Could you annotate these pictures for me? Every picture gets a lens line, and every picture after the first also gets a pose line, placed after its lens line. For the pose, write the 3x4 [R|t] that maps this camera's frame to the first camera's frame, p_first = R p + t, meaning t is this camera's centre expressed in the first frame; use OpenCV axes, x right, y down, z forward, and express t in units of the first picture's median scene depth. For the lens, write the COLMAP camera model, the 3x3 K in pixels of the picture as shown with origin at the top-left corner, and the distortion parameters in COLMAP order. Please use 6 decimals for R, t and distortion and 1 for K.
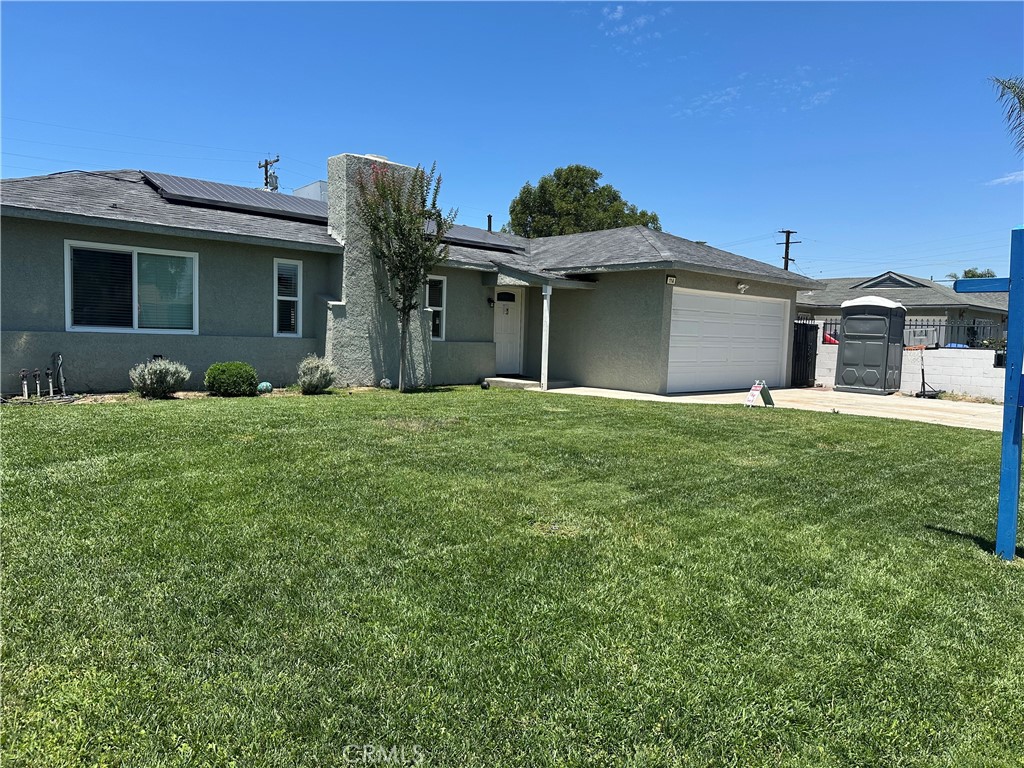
lens RADIAL K [[728.5, 0, 511.4], [0, 728.5, 391.8], [0, 0, 1]] dist [0.044767, -0.022688]
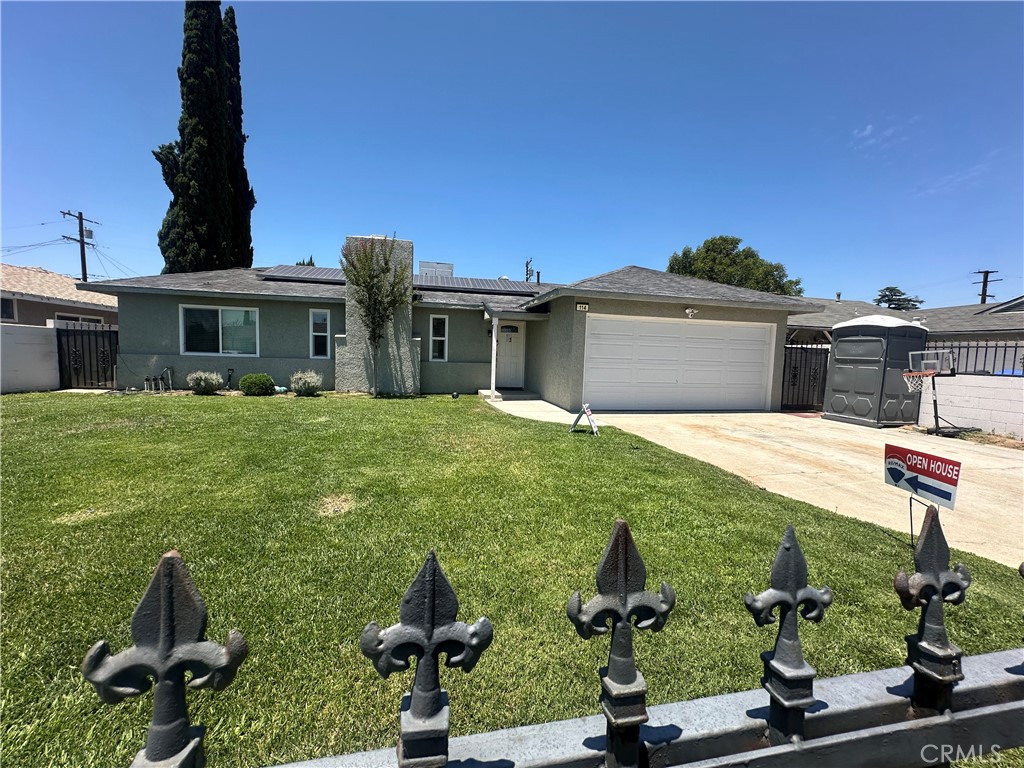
lens RADIAL K [[415.3, 0, 508.7], [0, 415.3, 392.8], [0, 0, 1]] dist [-0.003649, 0.000764]
pose [[0.851844, 0.041445, -0.522153, 0.428764], [-0.044873, 0.998974, 0.006086, -0.022143], [0.521869, 0.018247, 0.852830, 0.391120]]
